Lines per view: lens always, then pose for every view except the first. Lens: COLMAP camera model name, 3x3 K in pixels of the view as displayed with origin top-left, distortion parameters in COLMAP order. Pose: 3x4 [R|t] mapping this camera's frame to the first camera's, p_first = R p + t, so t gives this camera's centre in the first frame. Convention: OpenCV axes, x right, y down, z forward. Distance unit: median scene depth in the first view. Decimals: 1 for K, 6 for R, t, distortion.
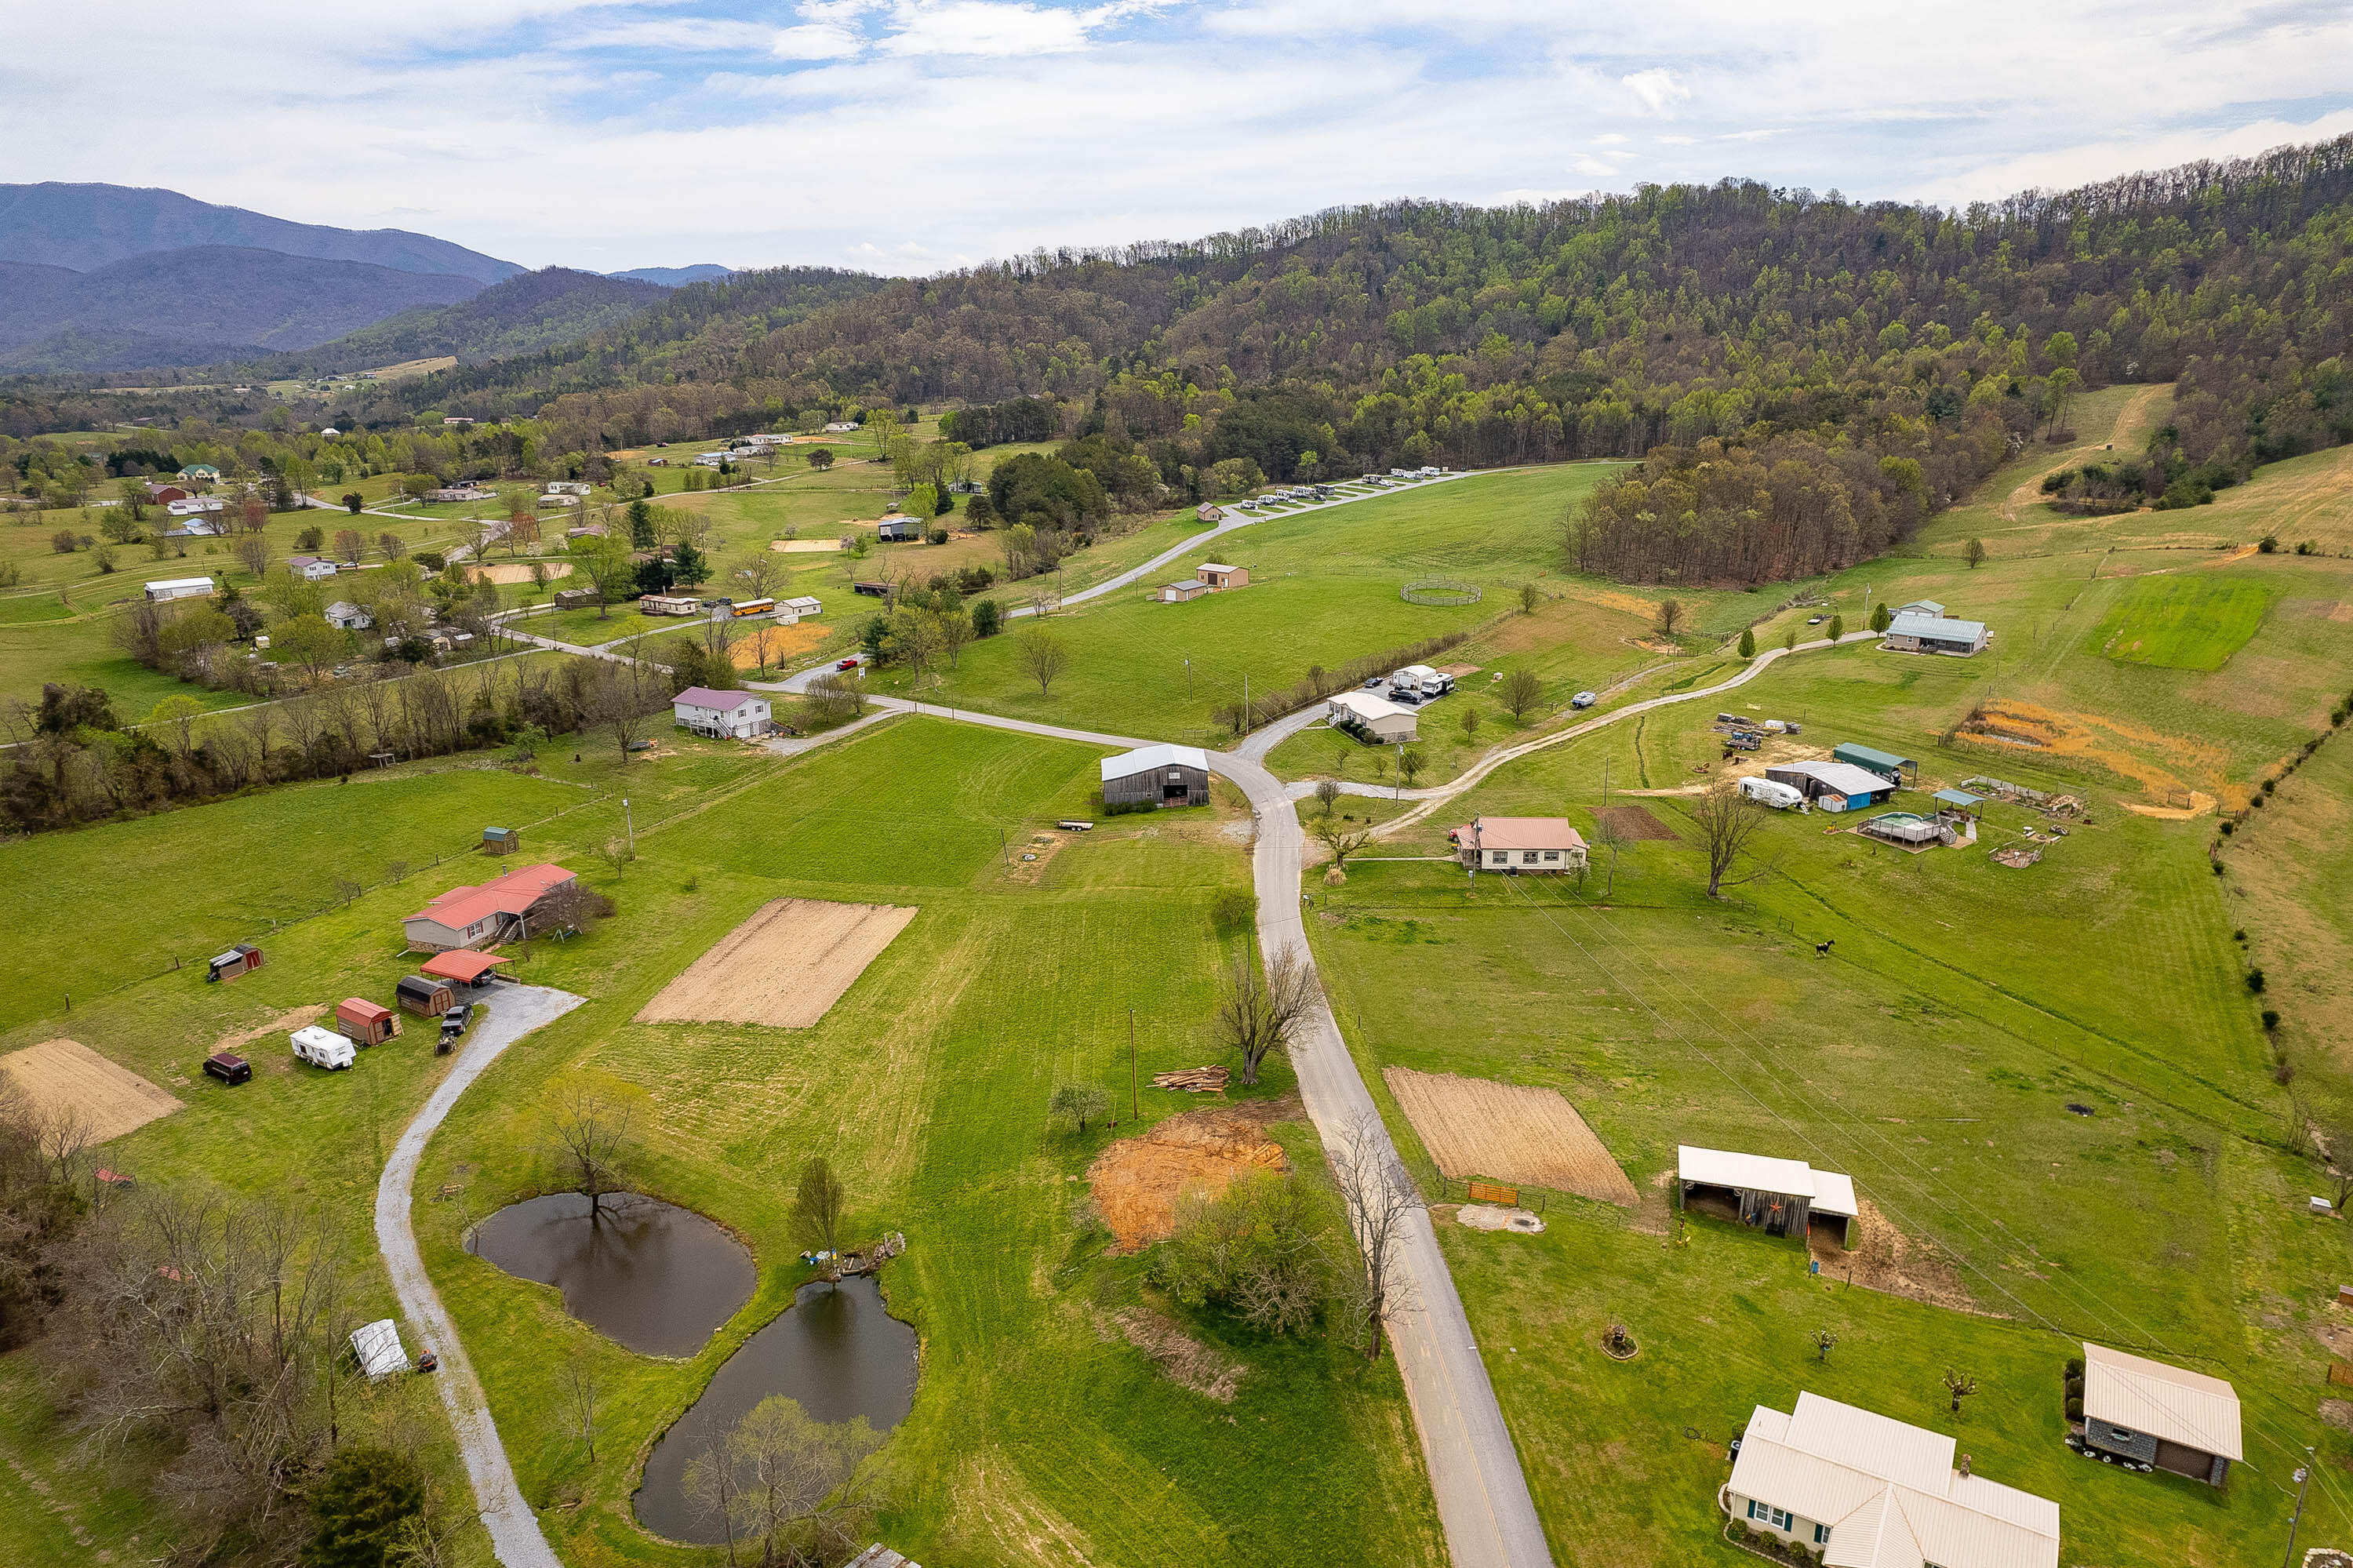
lens RADIAL K [[1501.2, 0, 1179.0], [0, 1501.2, 782.2], [0, 0, 1]] dist [-0.088681, 0.081217]
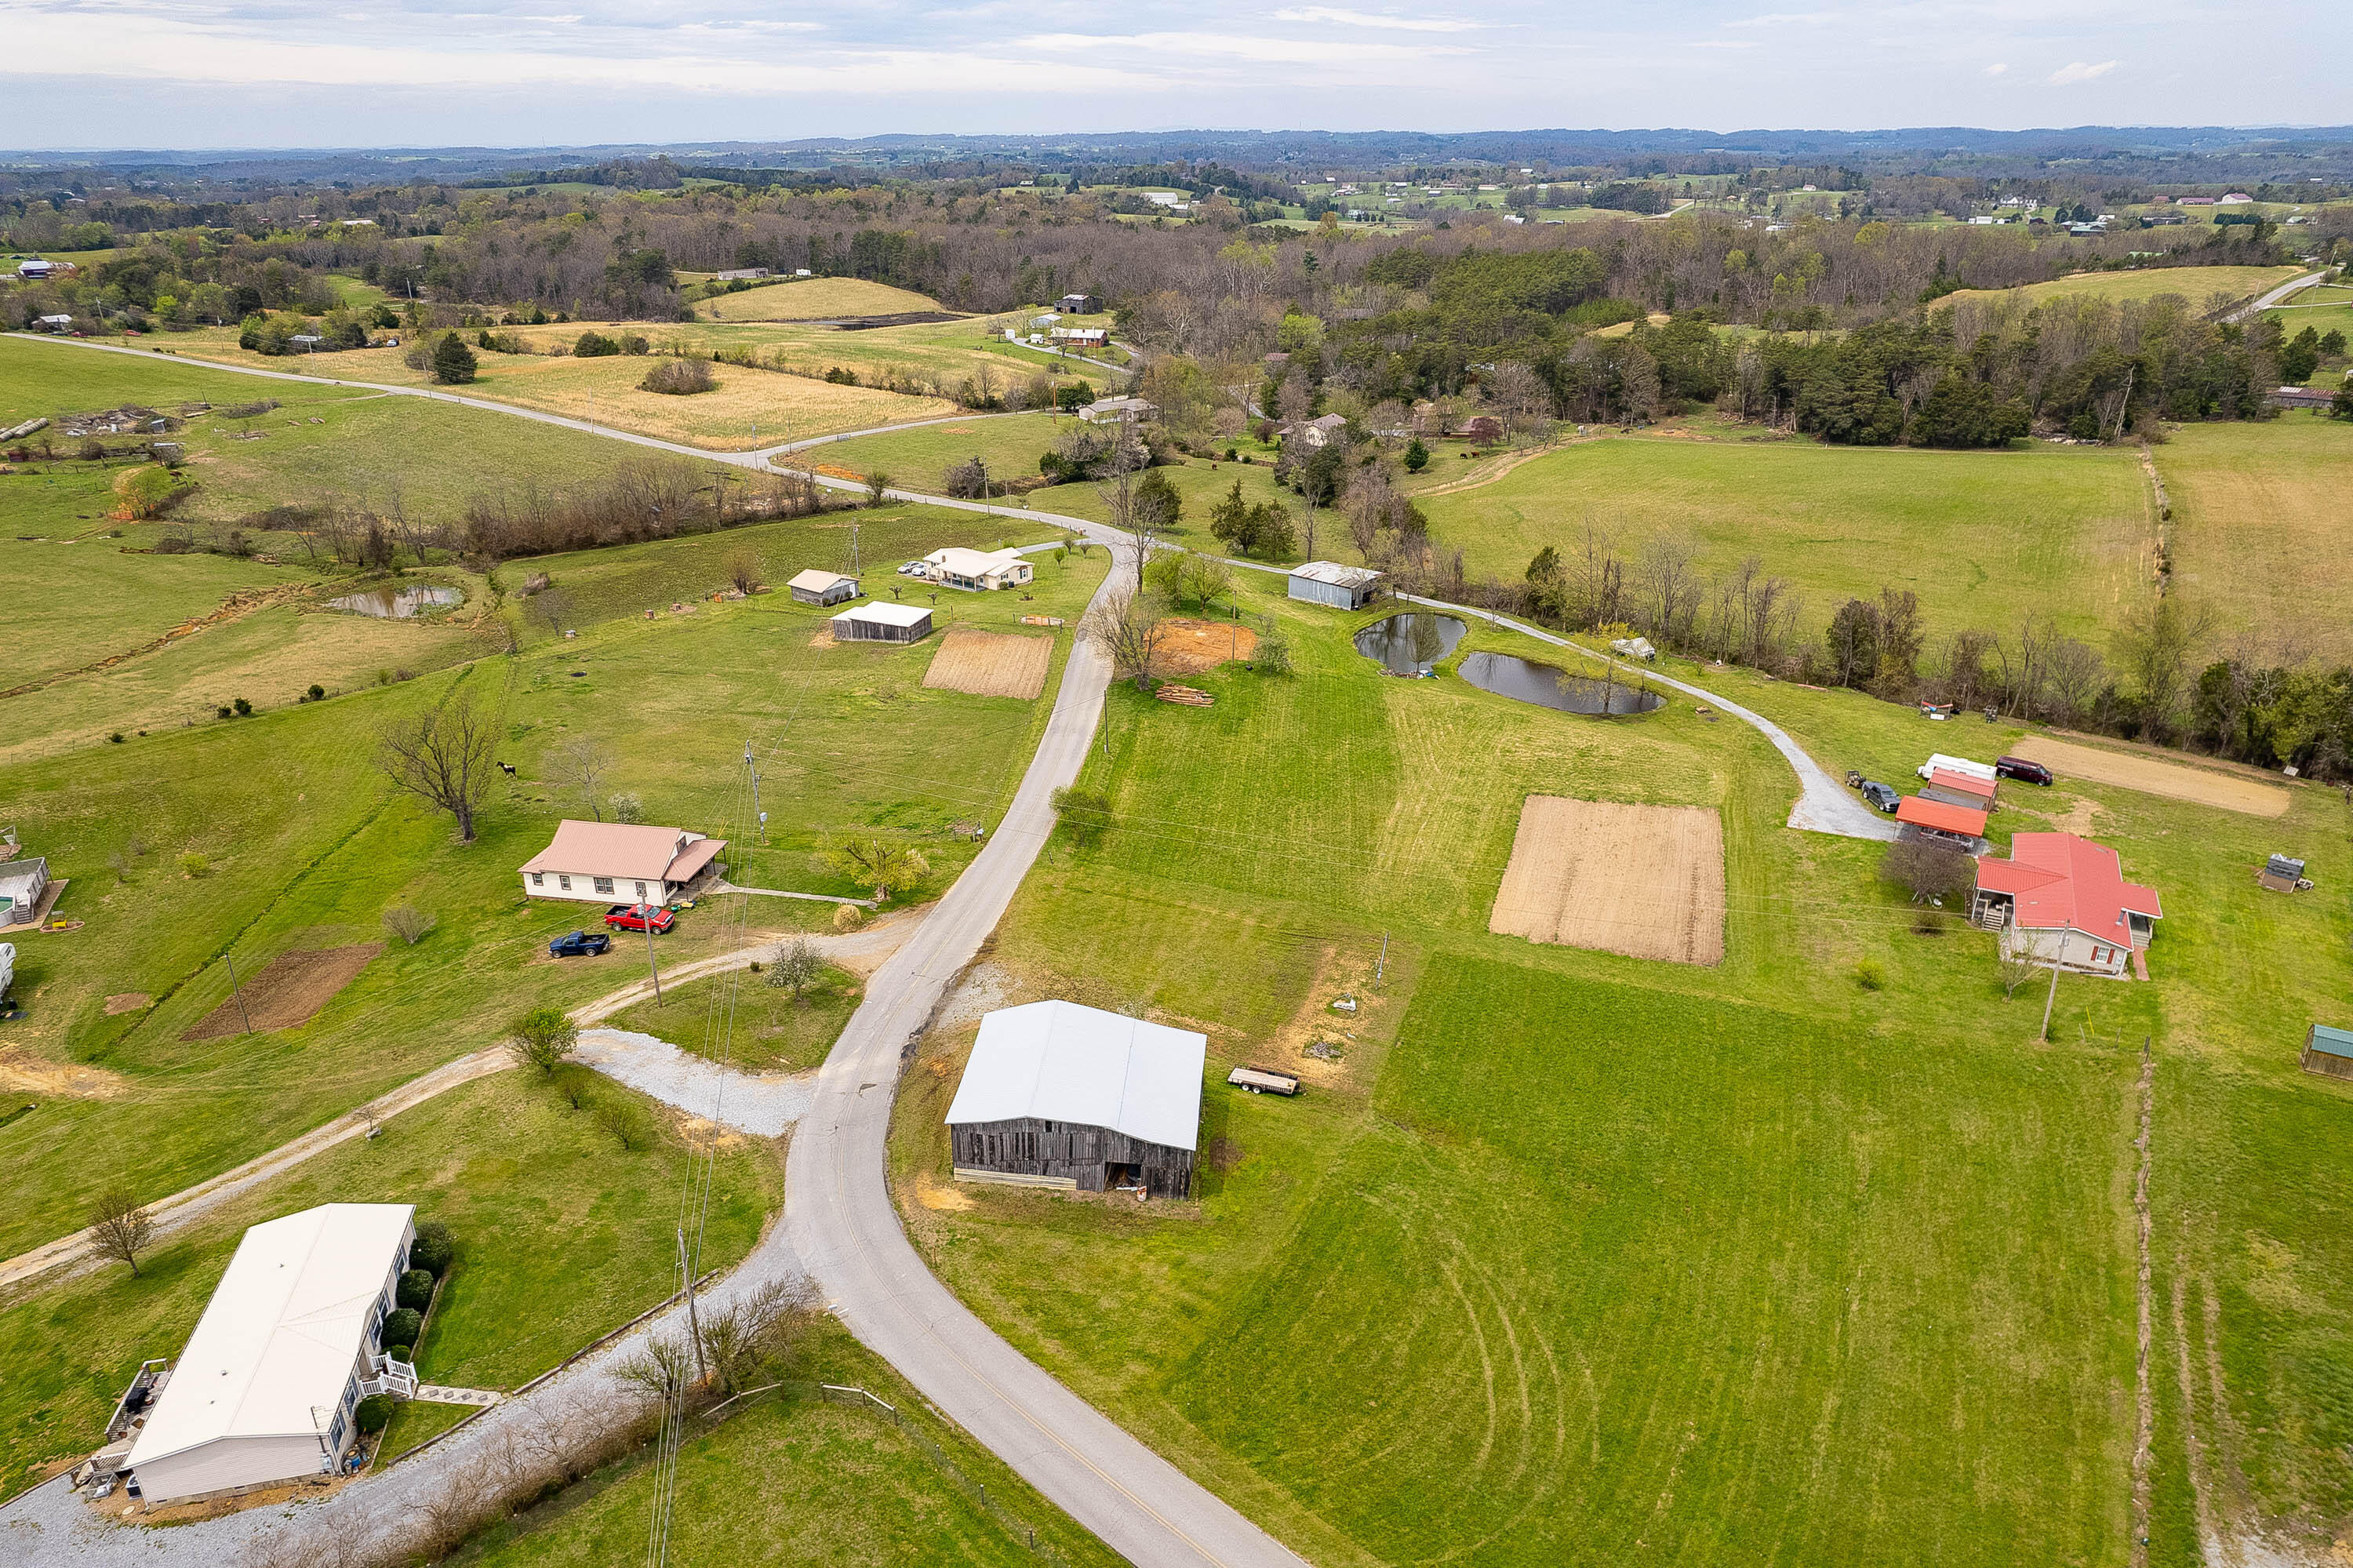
lens RADIAL K [[1511.2, 0, 1180.8], [0, 1511.2, 771.2], [0, 0, 1]] dist [-0.080887, 0.073460]
pose [[-0.991013, -0.042716, 0.126765, -0.027924], [0.046529, 0.778393, 0.626050, -0.101665], [-0.125415, 0.626322, -0.769410, 0.361902]]
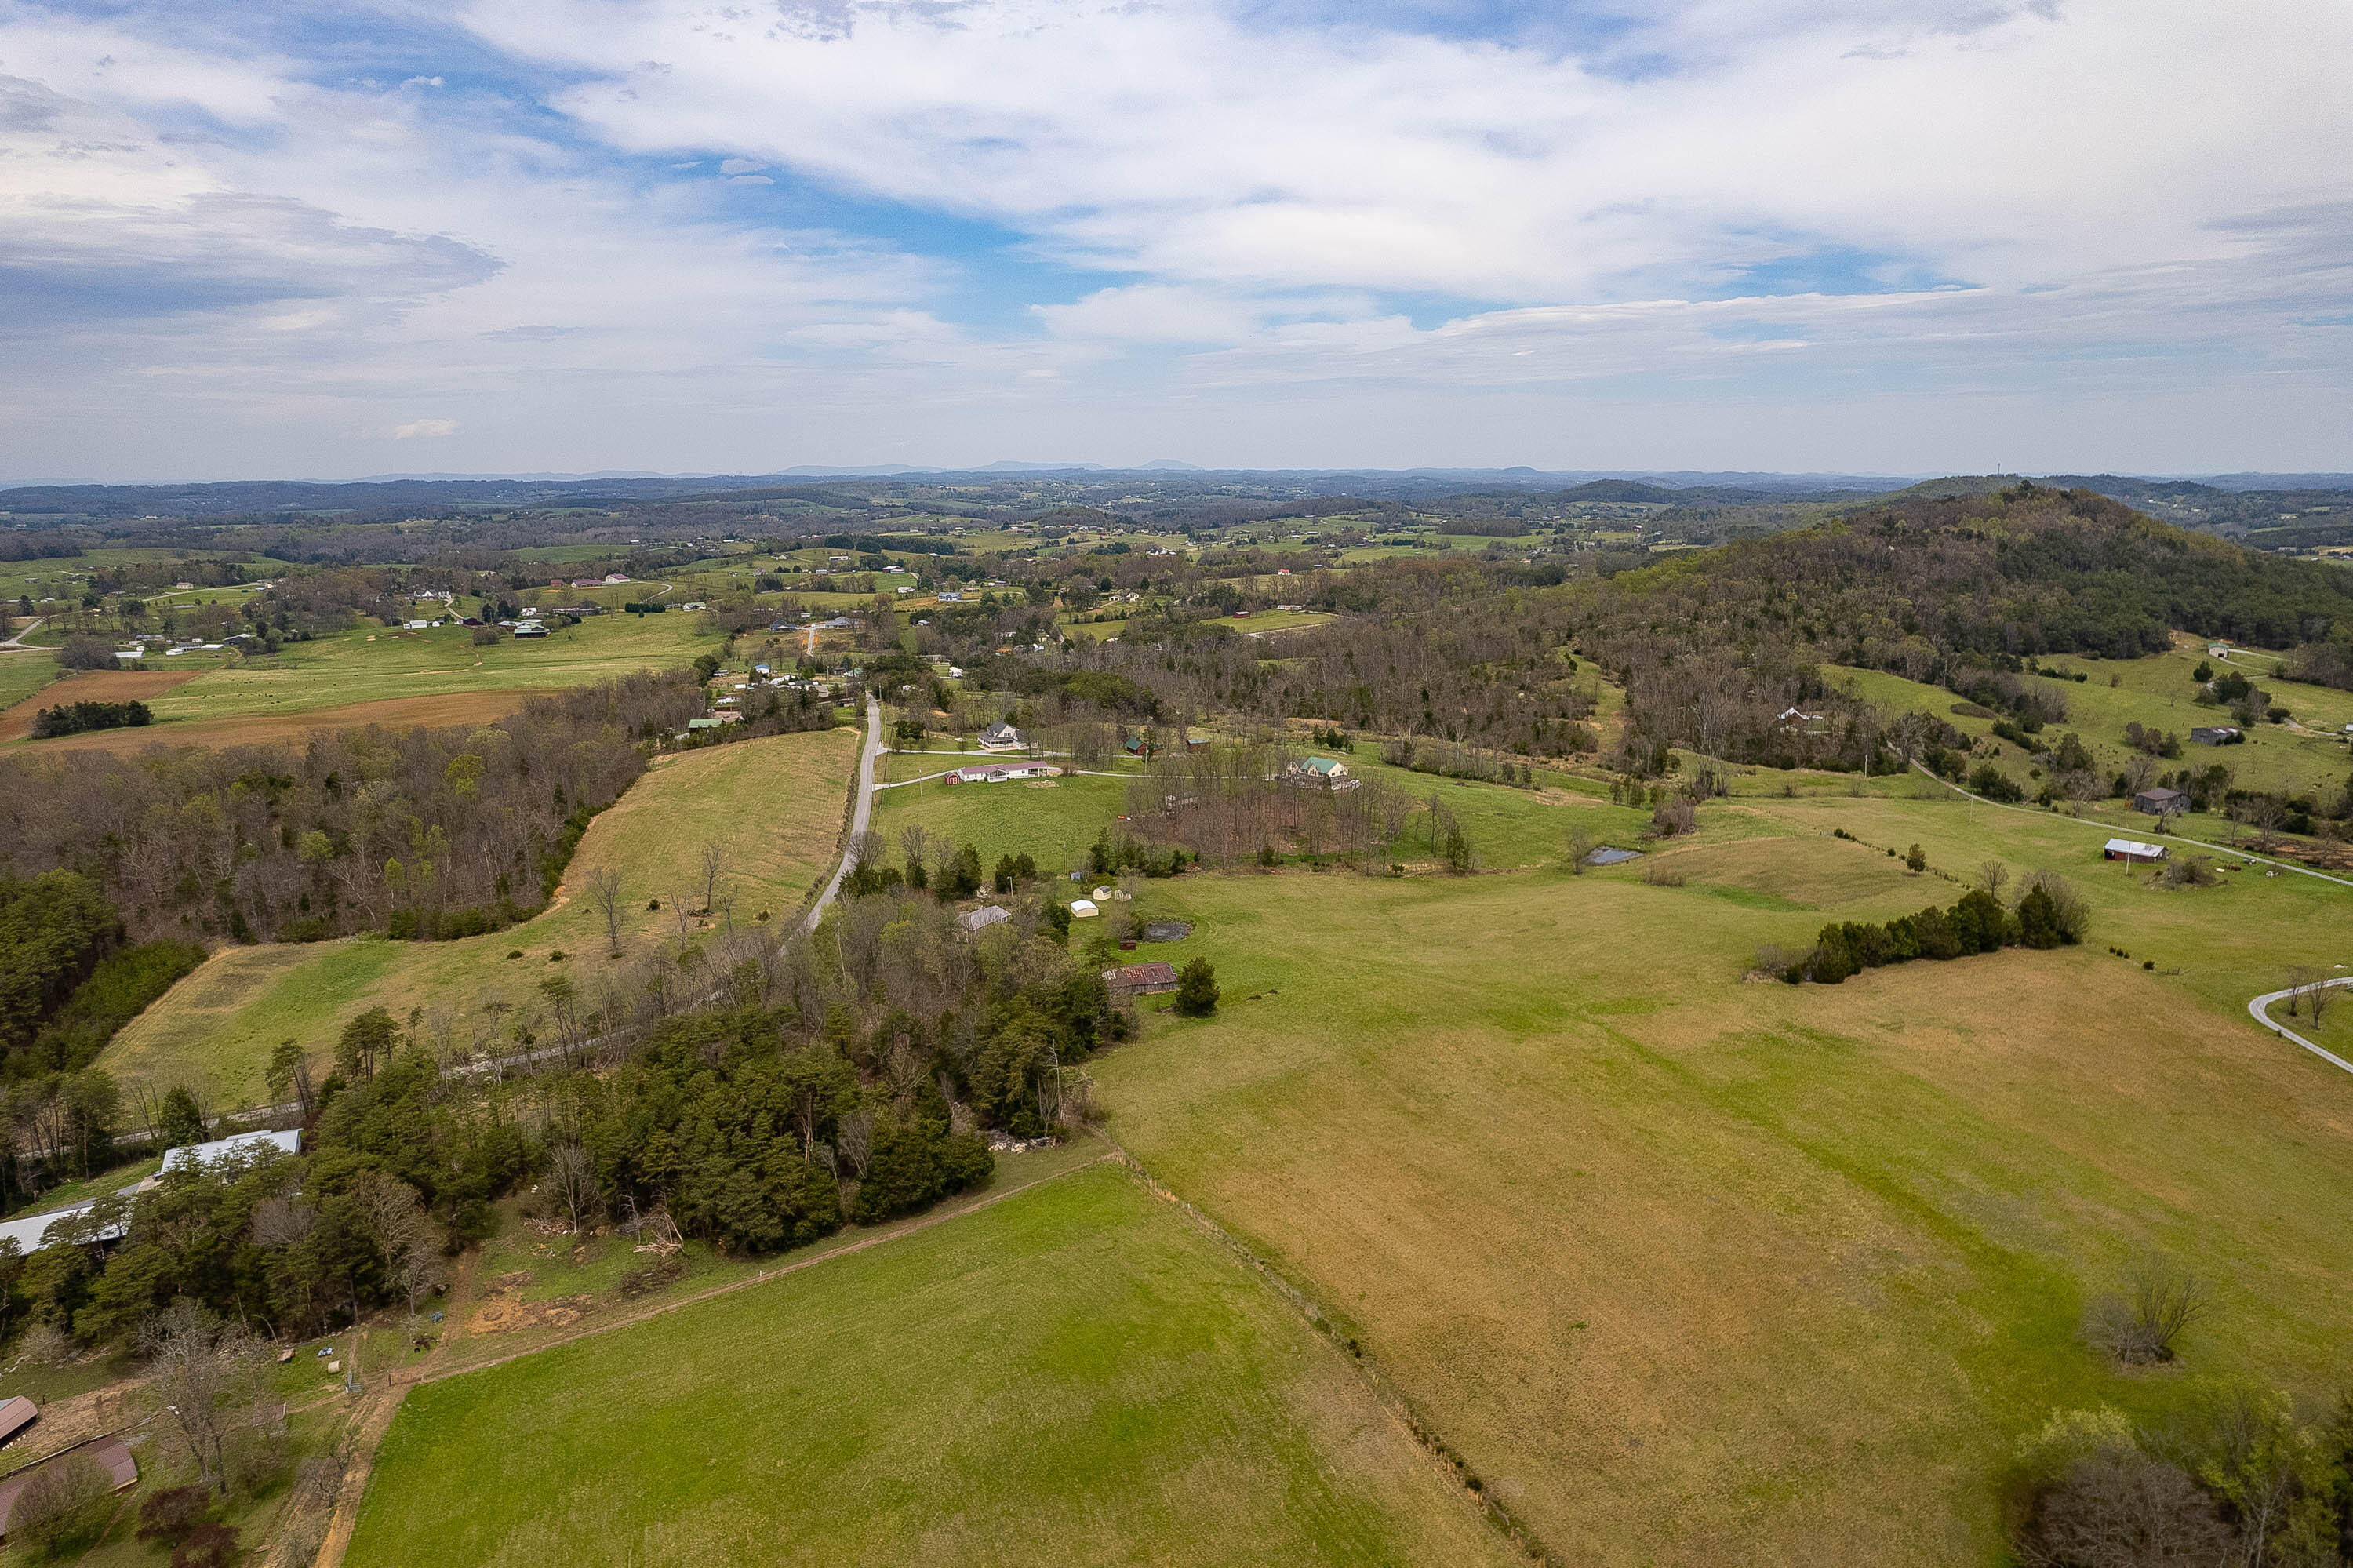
lens RADIAL K [[1511.8, 0, 1174.7], [0, 1511.8, 771.1], [0, 0, 1]] dist [-0.089165, 0.084730]
pose [[-0.652316, 0.156935, -0.741522, -0.008466], [-0.199252, 0.908413, 0.367538, -0.106482], [0.731288, 0.387501, -0.561303, 0.135423]]
